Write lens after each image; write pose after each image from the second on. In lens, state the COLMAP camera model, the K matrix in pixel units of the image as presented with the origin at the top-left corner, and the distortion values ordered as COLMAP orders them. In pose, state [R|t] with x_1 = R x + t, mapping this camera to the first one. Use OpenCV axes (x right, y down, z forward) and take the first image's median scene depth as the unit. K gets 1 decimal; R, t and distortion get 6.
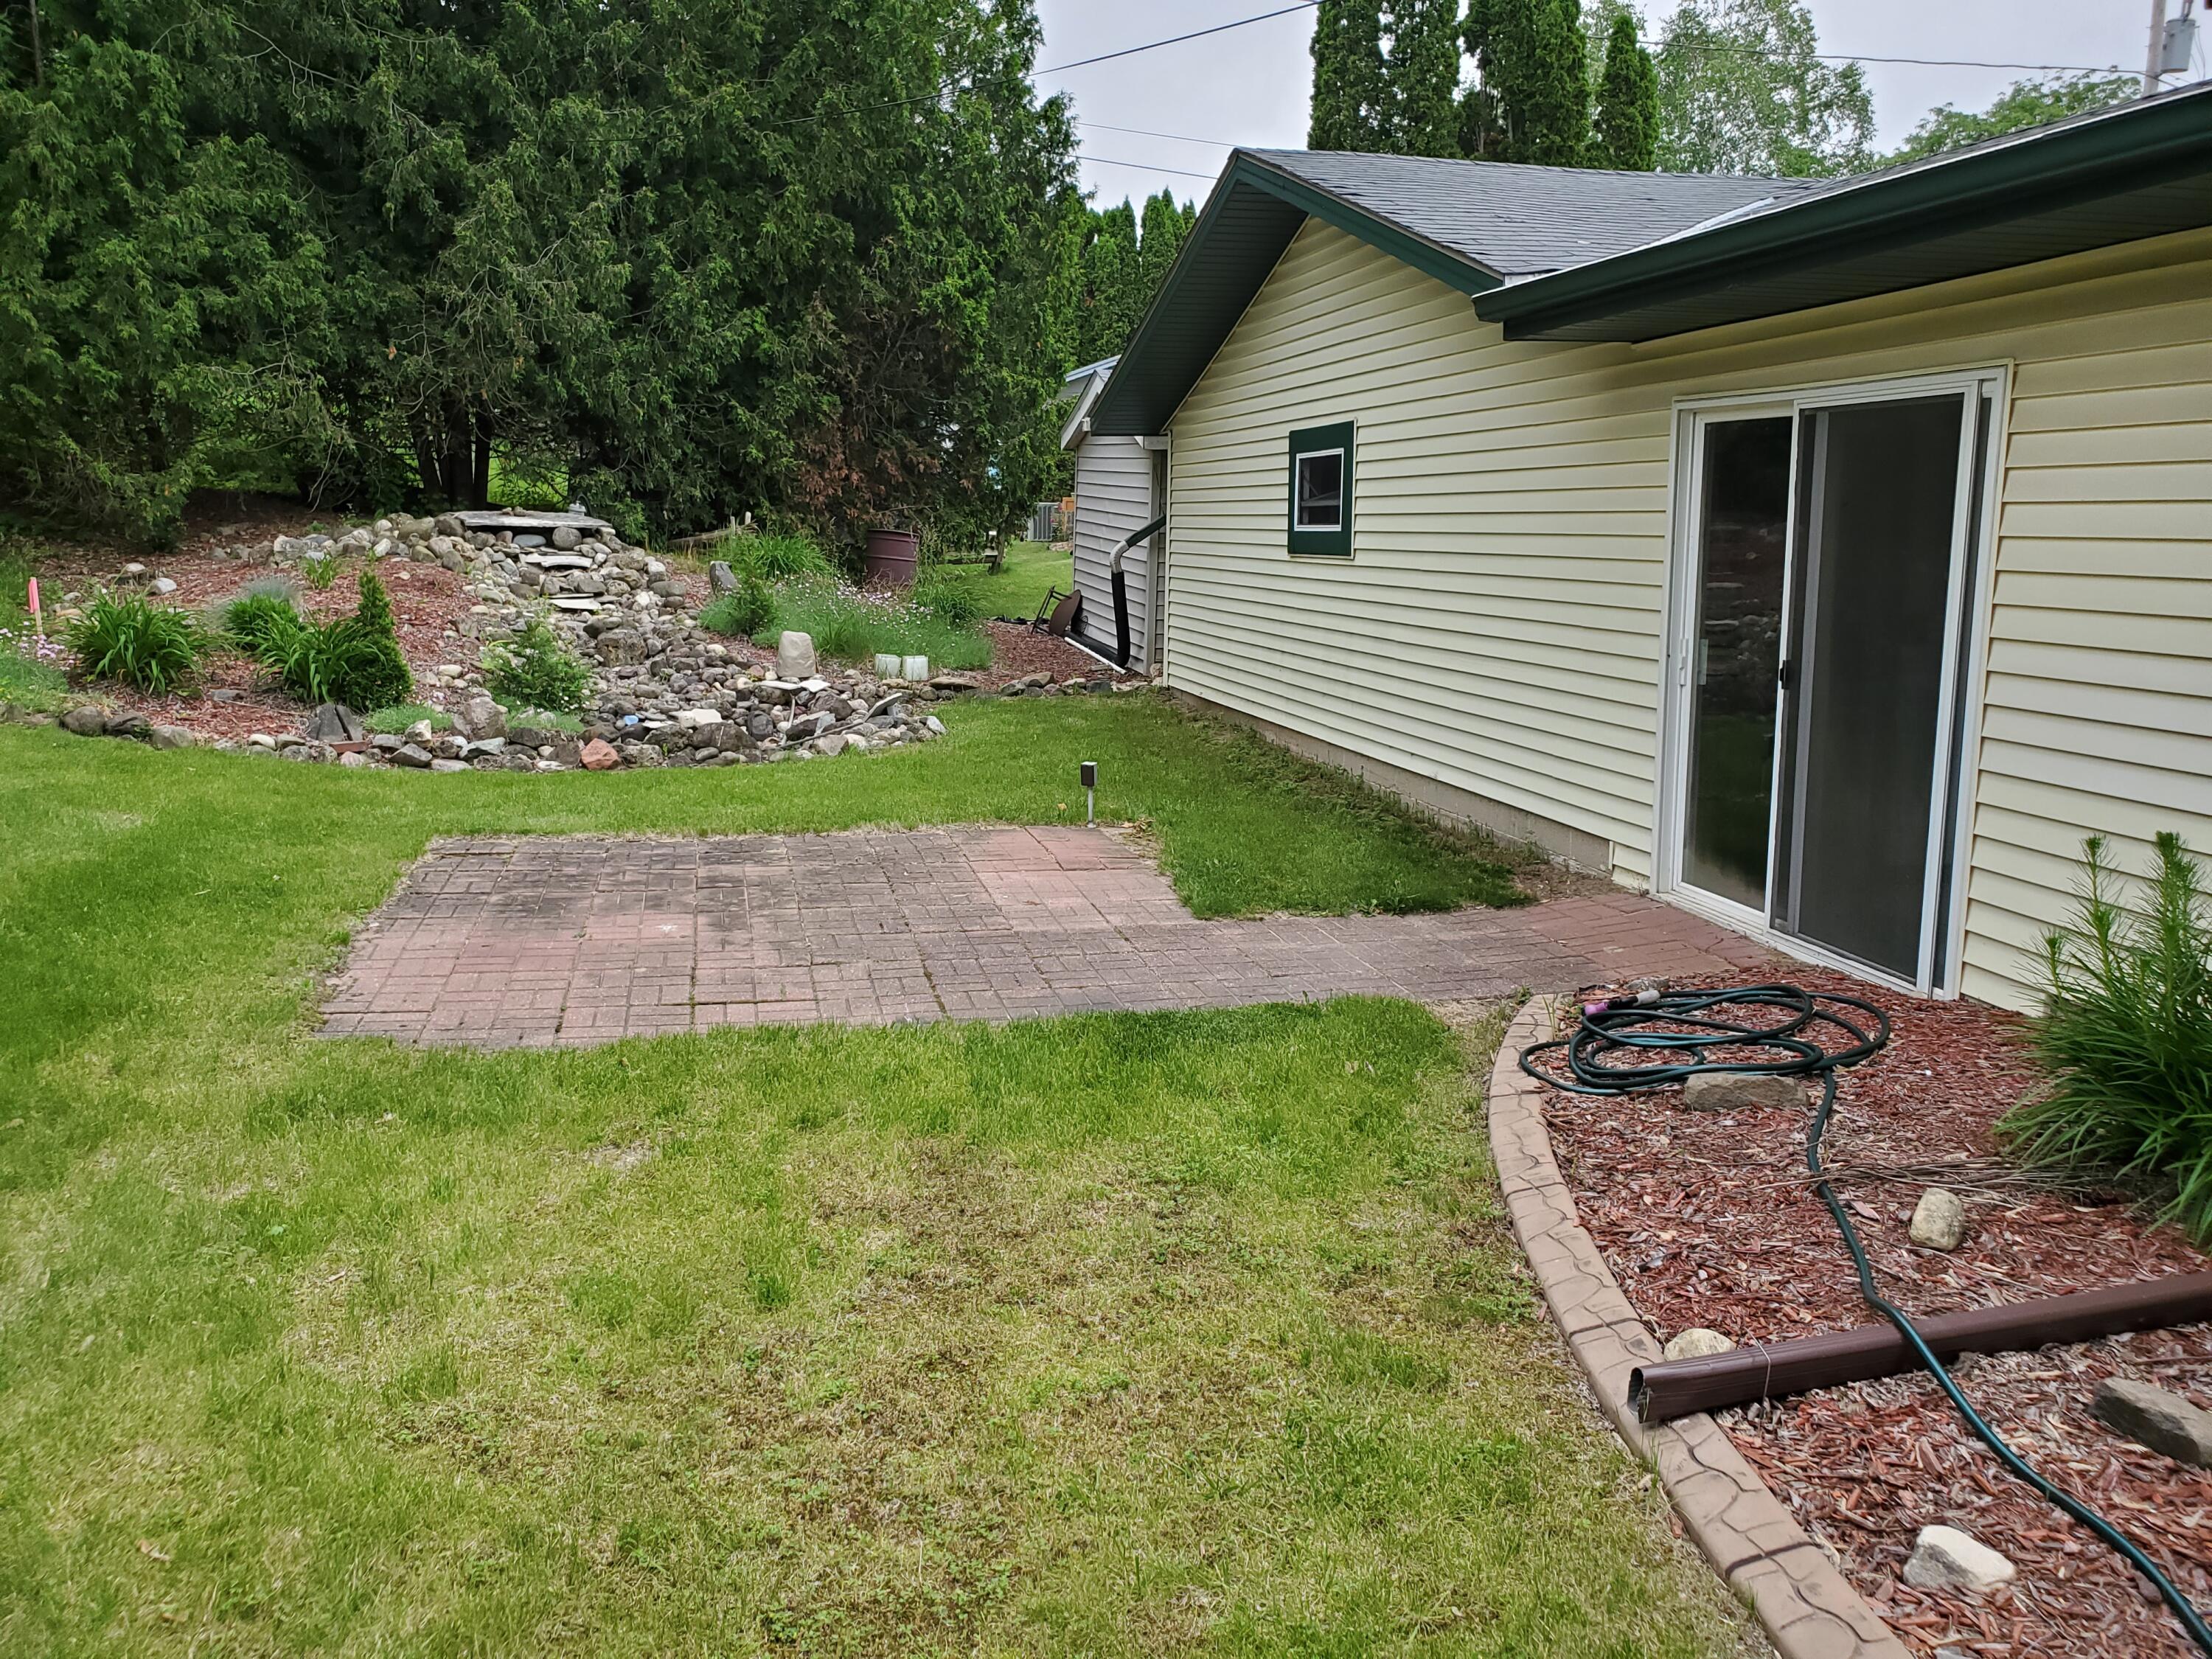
lens RADIAL K [[1751.1, 0, 1068.5], [0, 1751.1, 761.1], [0, 0, 1]] dist [0.028547, -0.022376]
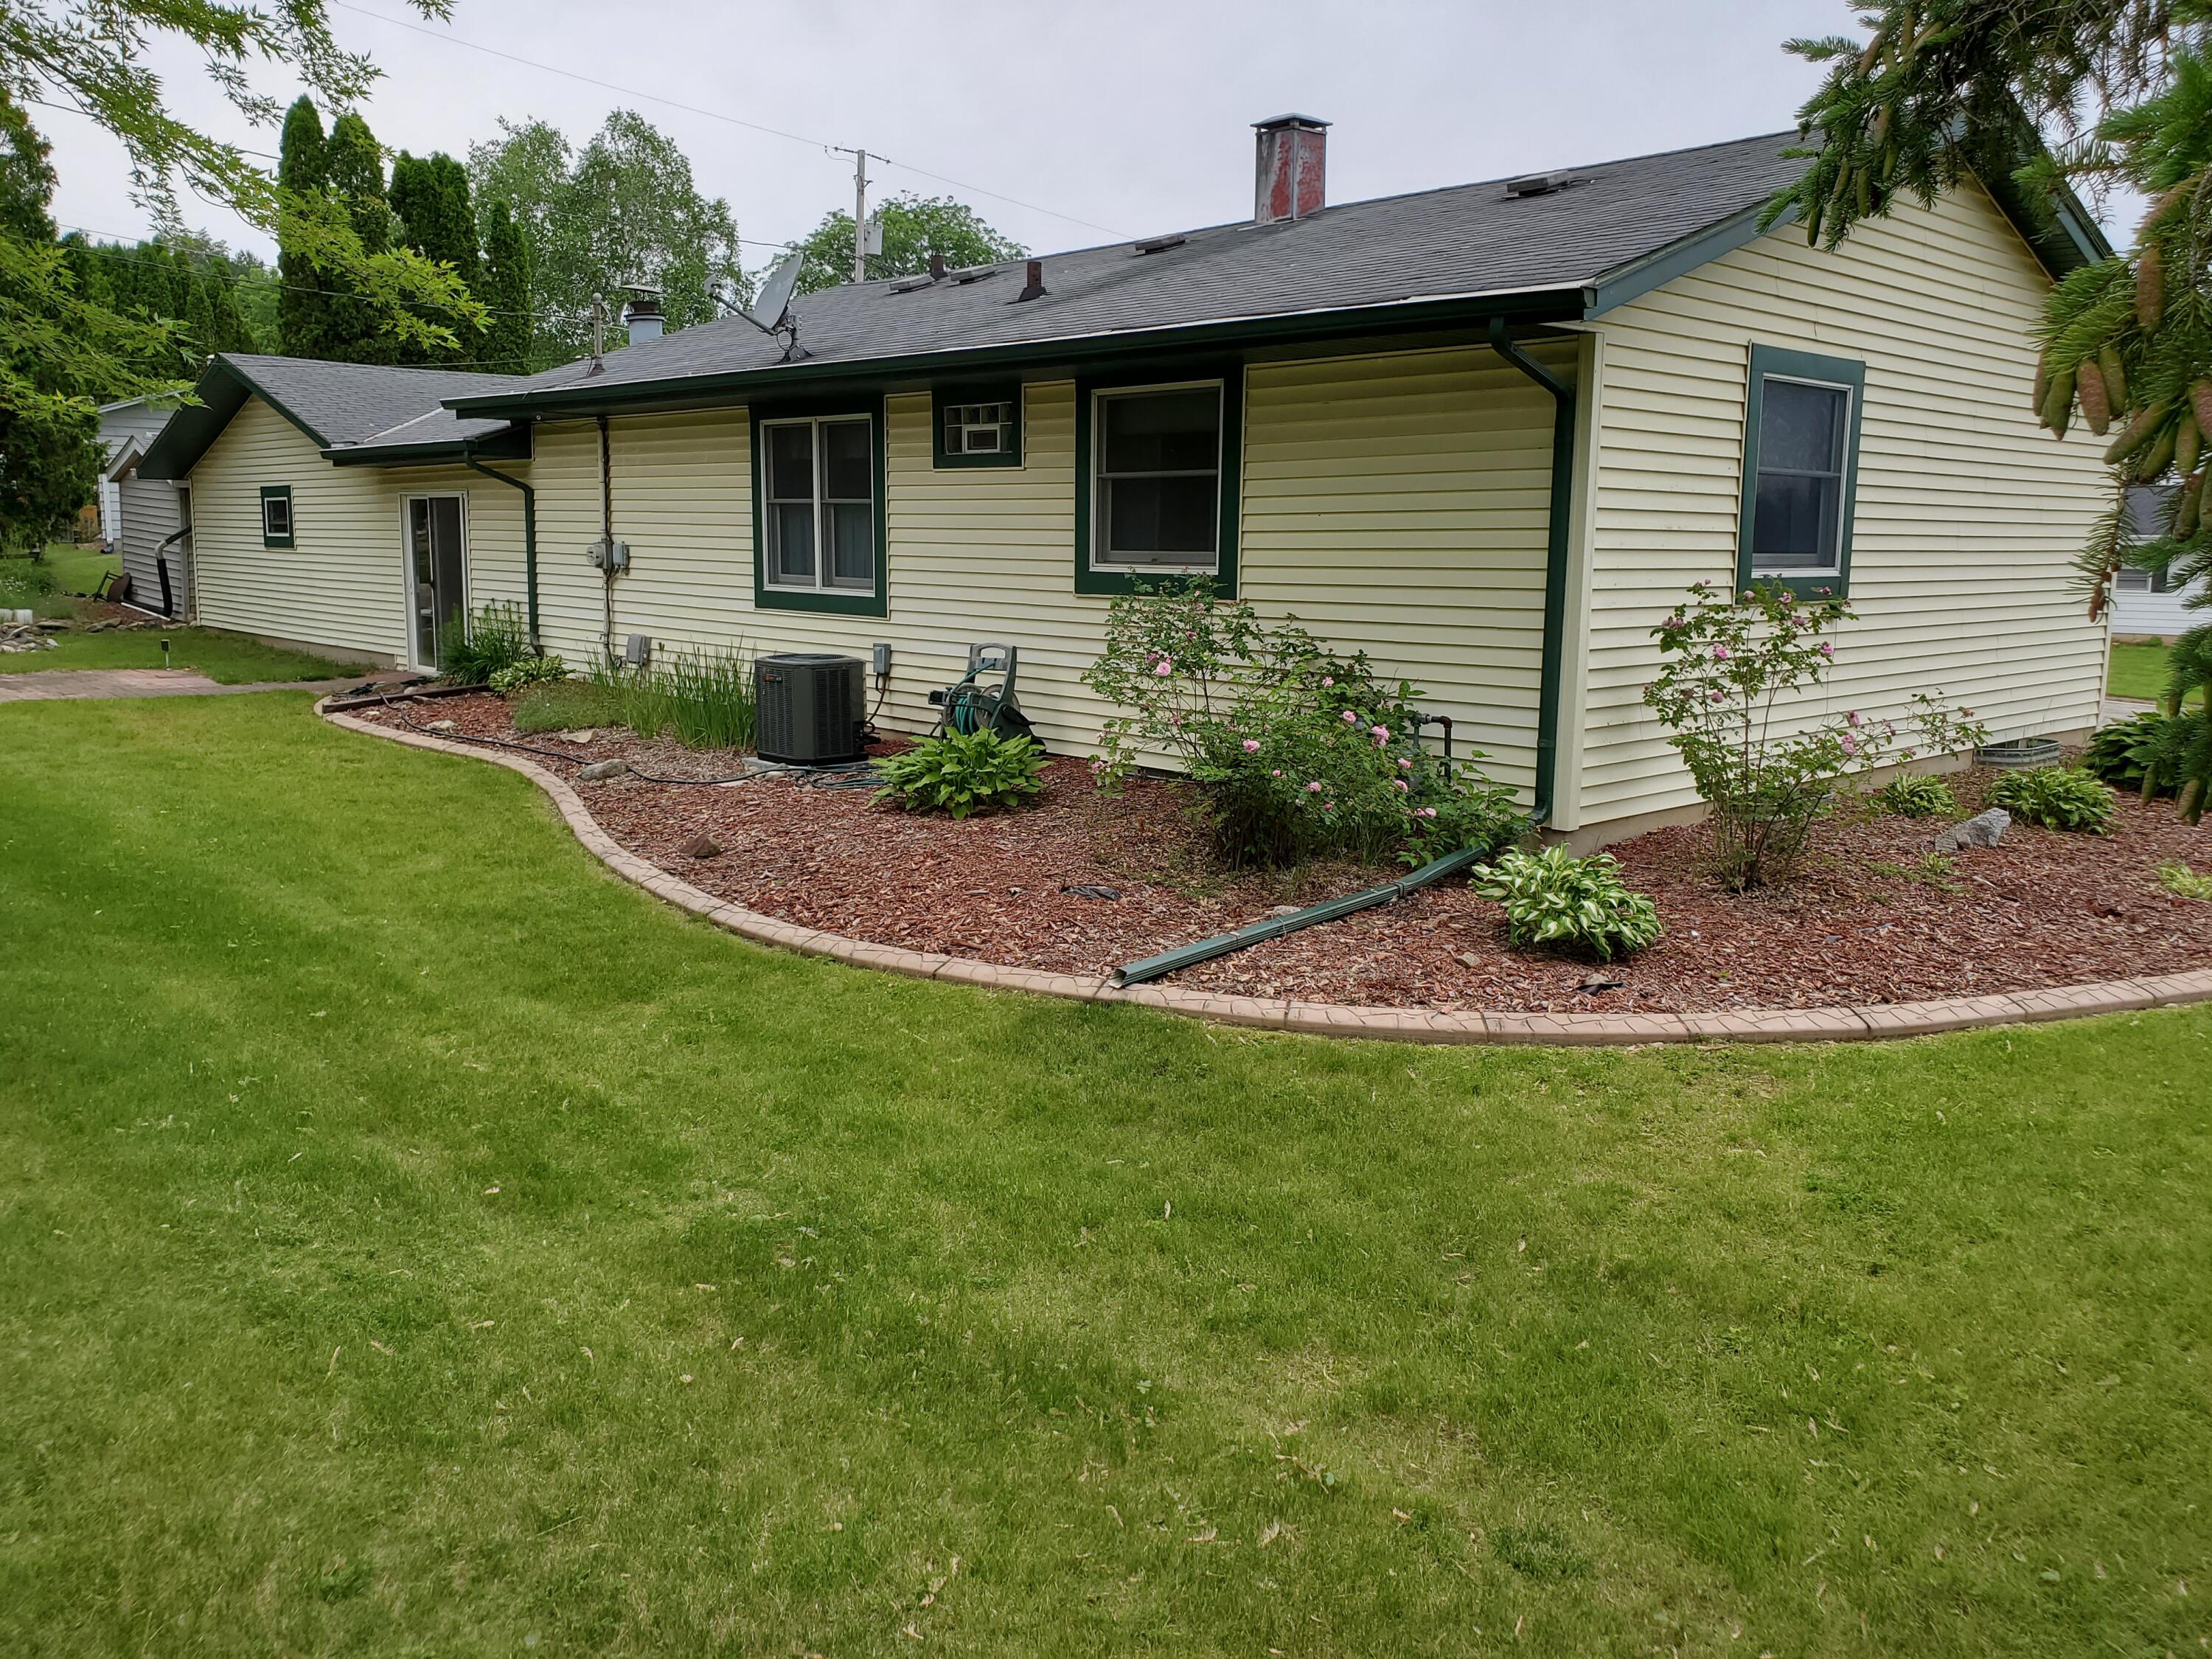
lens RADIAL K [[1751.1, 0, 1138.2], [0, 1751.1, 787.0], [0, 0, 1]] dist [0.028547, -0.022376]
pose [[0.851174, -0.068513, 0.520394, -0.071324], [0.063045, 0.997612, 0.028223, 0.125394], [-0.521084, 0.008786, 0.853460, -0.961375]]
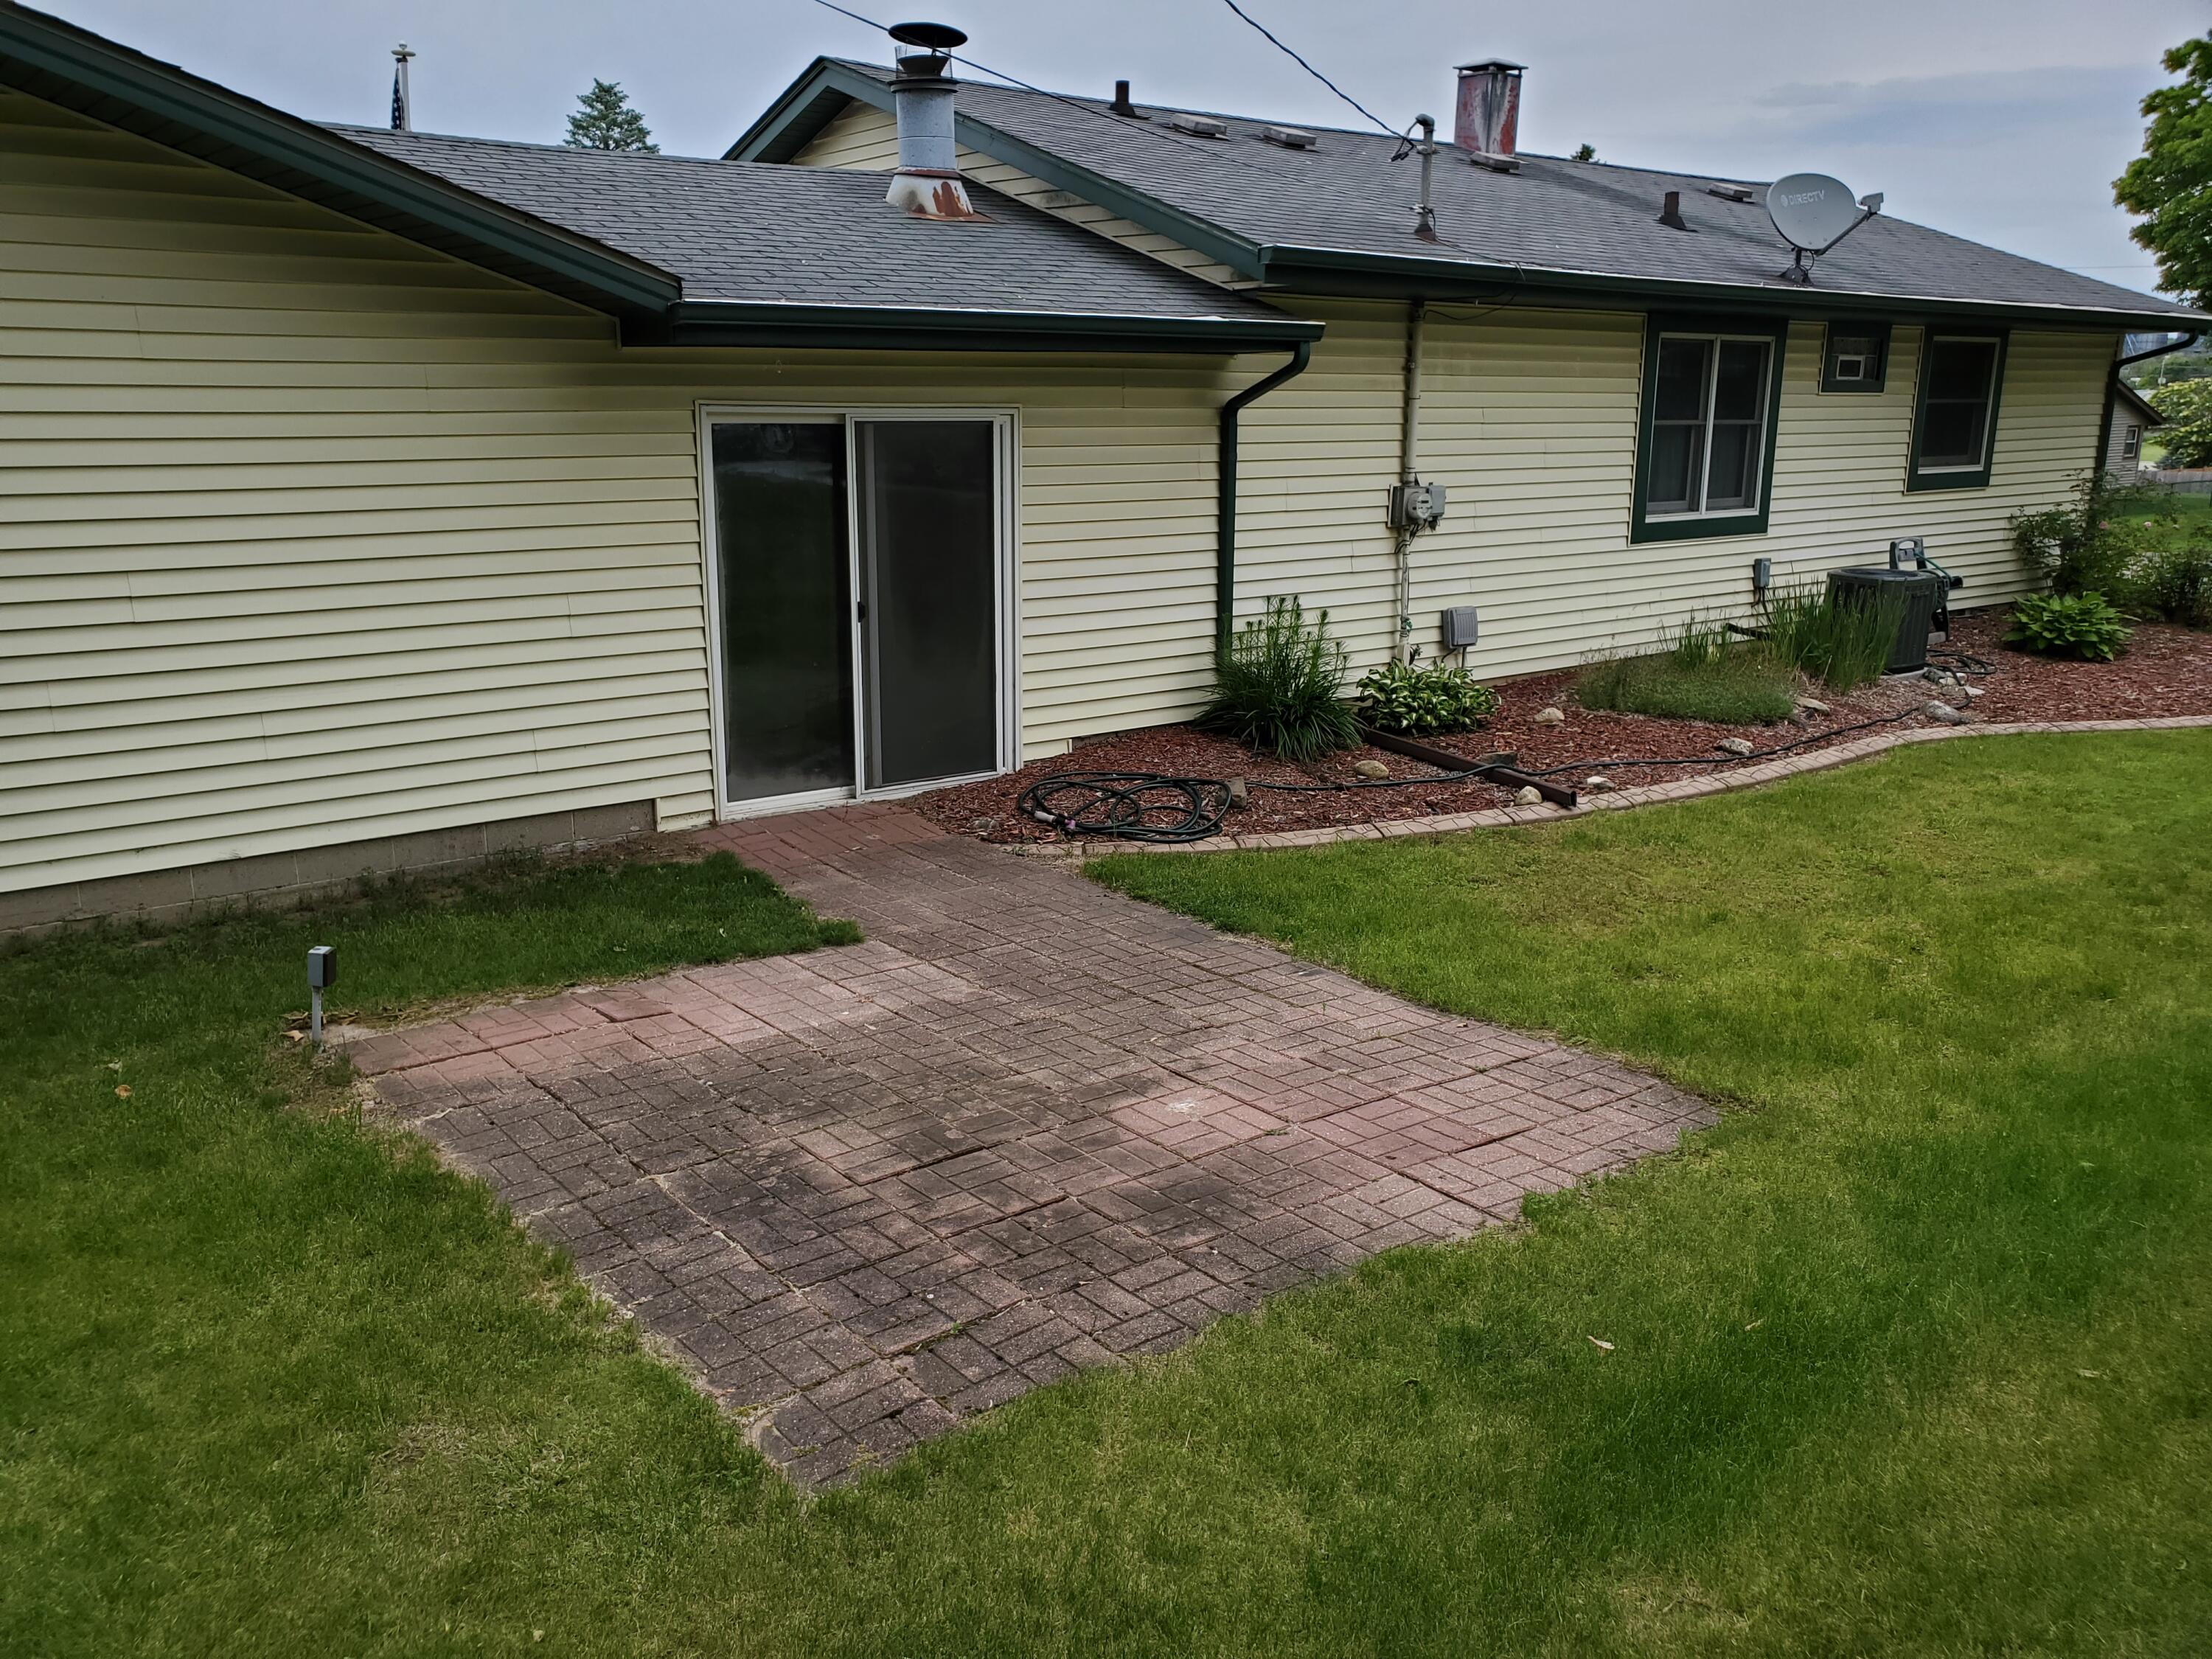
lens RADIAL K [[1751.1, 0, 1105.9], [0, 1751.1, 817.0], [0, 0, 1]] dist [0.028547, -0.022376]
pose [[-0.444142, -0.213635, 0.870114, -0.424438], [0.118698, 0.948566, 0.293485, -0.127340], [-0.888059, 0.233630, -0.395940, 0.645403]]
